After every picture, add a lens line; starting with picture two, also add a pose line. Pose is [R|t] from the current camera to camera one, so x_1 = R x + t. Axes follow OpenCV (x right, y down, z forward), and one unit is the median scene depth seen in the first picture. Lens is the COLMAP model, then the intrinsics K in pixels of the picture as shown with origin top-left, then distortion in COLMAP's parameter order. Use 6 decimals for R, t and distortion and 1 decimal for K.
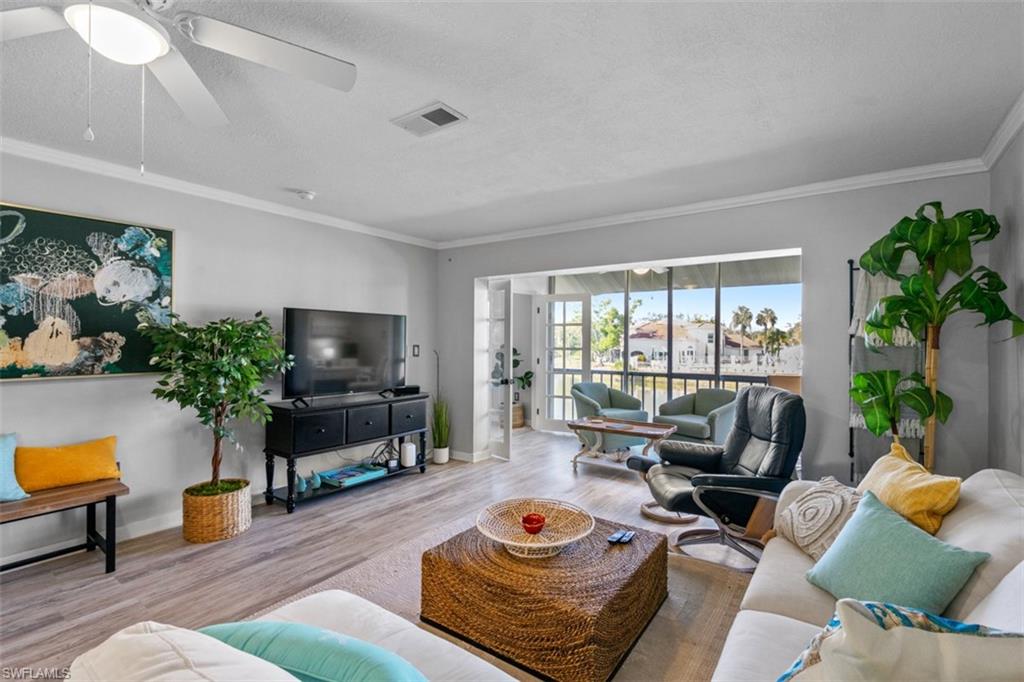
lens RADIAL K [[470.5, 0, 508.2], [0, 470.5, 339.5], [0, 0, 1]] dist [-0.007646, 0.002873]
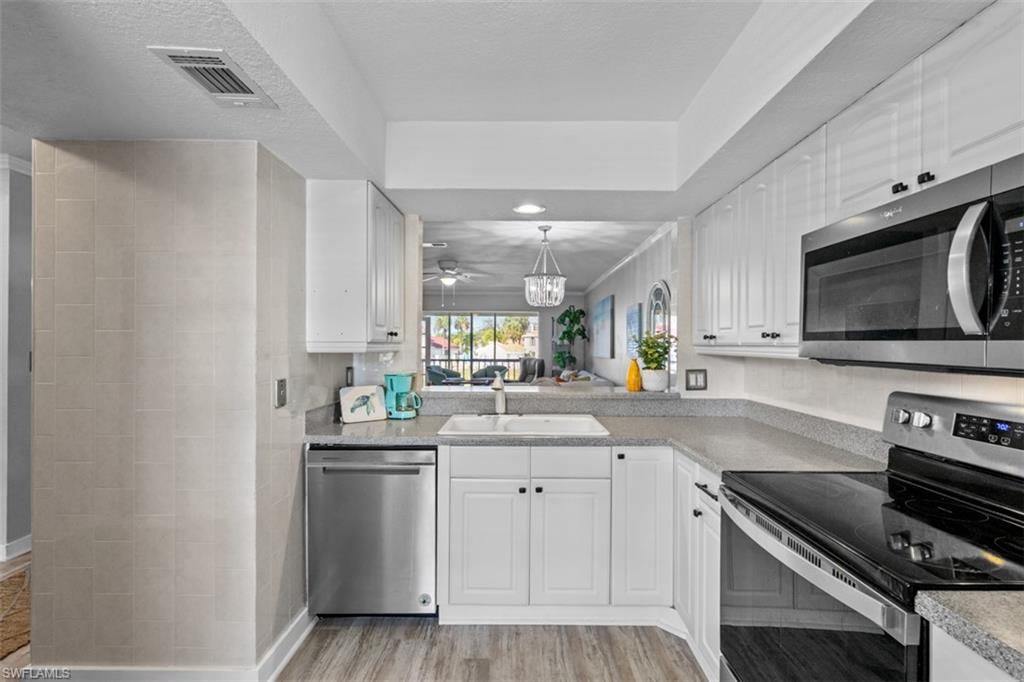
lens RADIAL K [[470.5, 0, 515.2], [0, 470.5, 343.9], [0, 0, 1]] dist [-0.007646, 0.002873]
pose [[0.806664, -0.002864, 0.591004, -0.763545], [-0.000631, 0.999984, 0.005707, -0.005486], [-0.591010, -0.004977, 0.806649, -0.798735]]
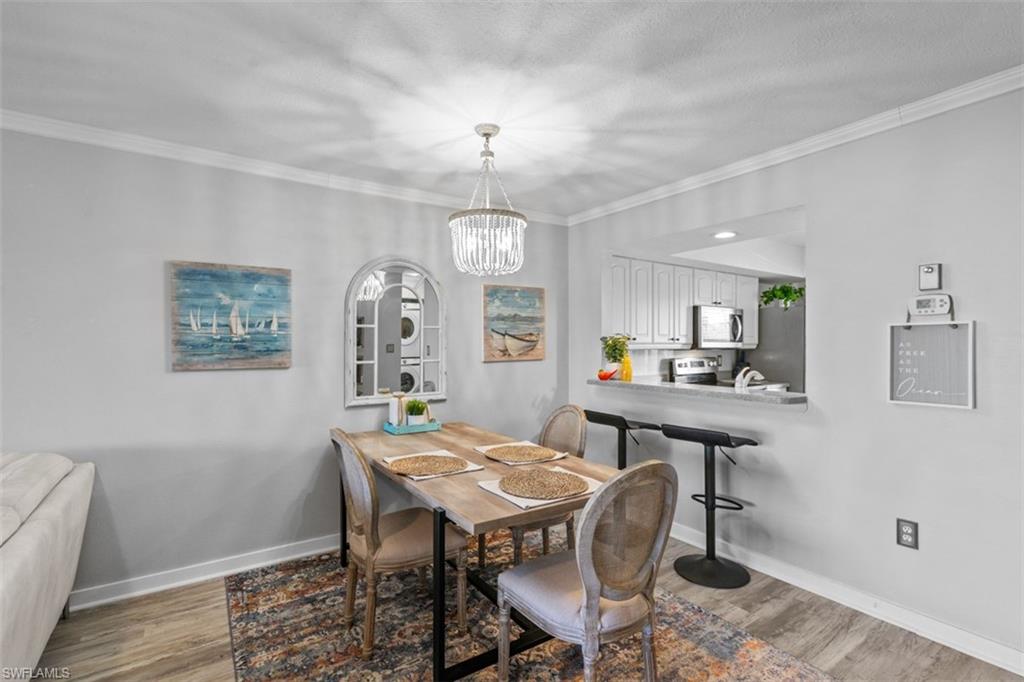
lens RADIAL K [[470.5, 0, 501.5], [0, 470.5, 345.6], [0, 0, 1]] dist [-0.007646, 0.002873]
pose [[-0.939881, -0.007910, 0.341412, -0.406148], [-0.006516, 0.999965, 0.005230, -0.001636], [-0.341441, 0.002691, -0.939899, 0.233123]]
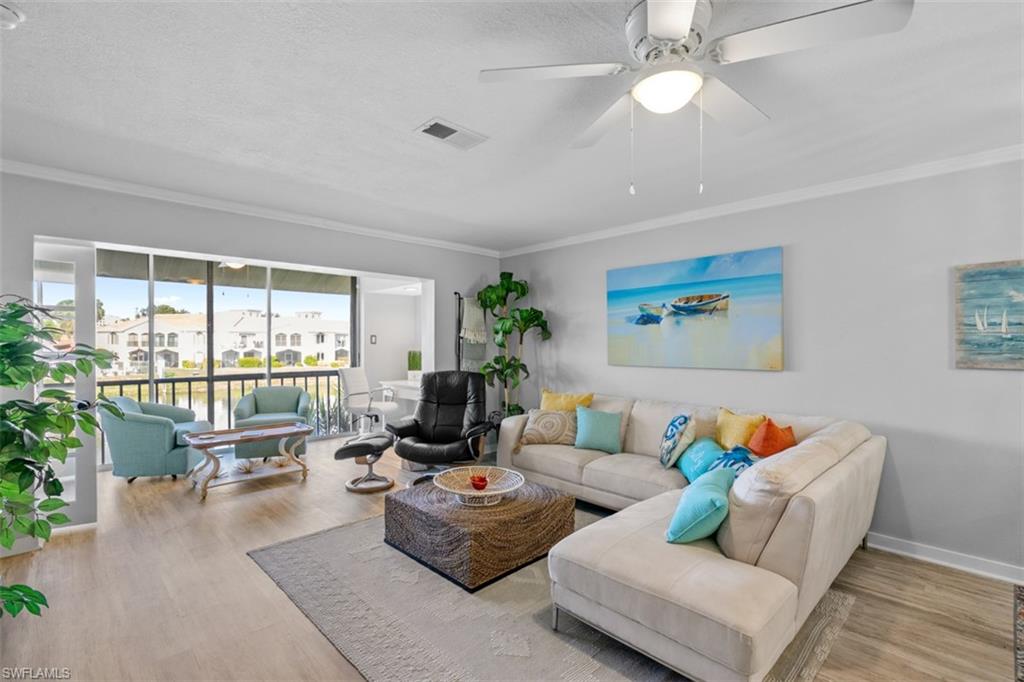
lens RADIAL K [[470.5, 0, 520.5], [0, 470.5, 341.8], [0, 0, 1]] dist [-0.007646, 0.002873]
pose [[0.162601, -0.005961, 0.986674, -0.511114], [-0.001562, 0.999979, 0.006299, -0.002451], [-0.986691, -0.002565, 0.162589, 0.286007]]
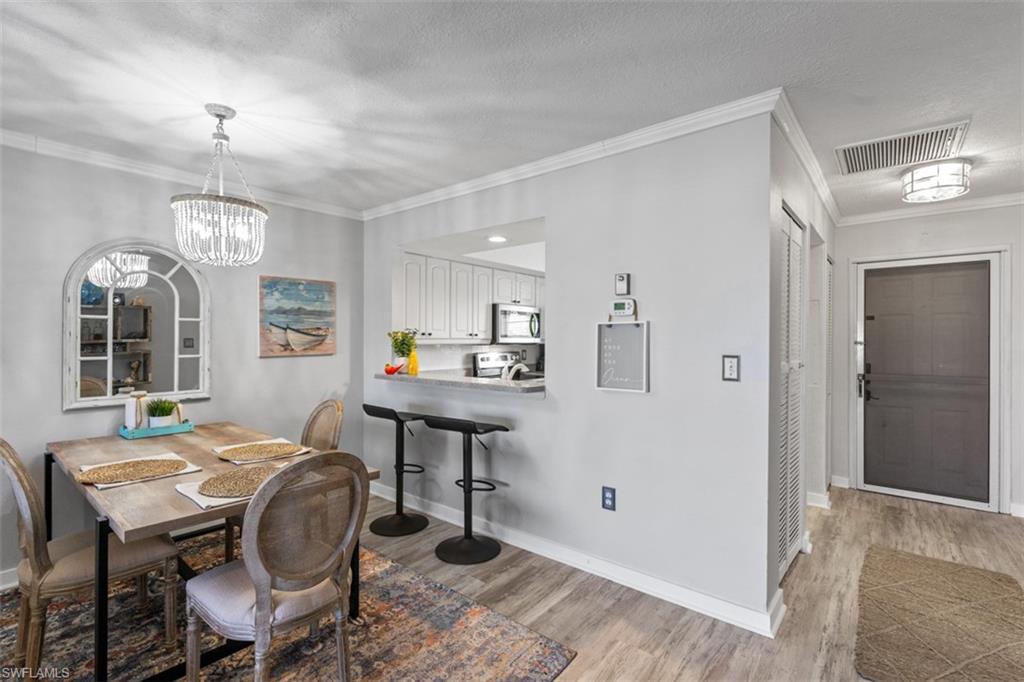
lens RADIAL K [[470.5, 0, 505.6], [0, 470.5, 341.1], [0, 0, 1]] dist [-0.007646, 0.002873]
pose [[-0.998378, -0.011454, 0.055768, -0.518312], [-0.011293, 0.999931, 0.003185, -0.002166], [-0.055801, 0.002550, -0.998439, 0.223544]]
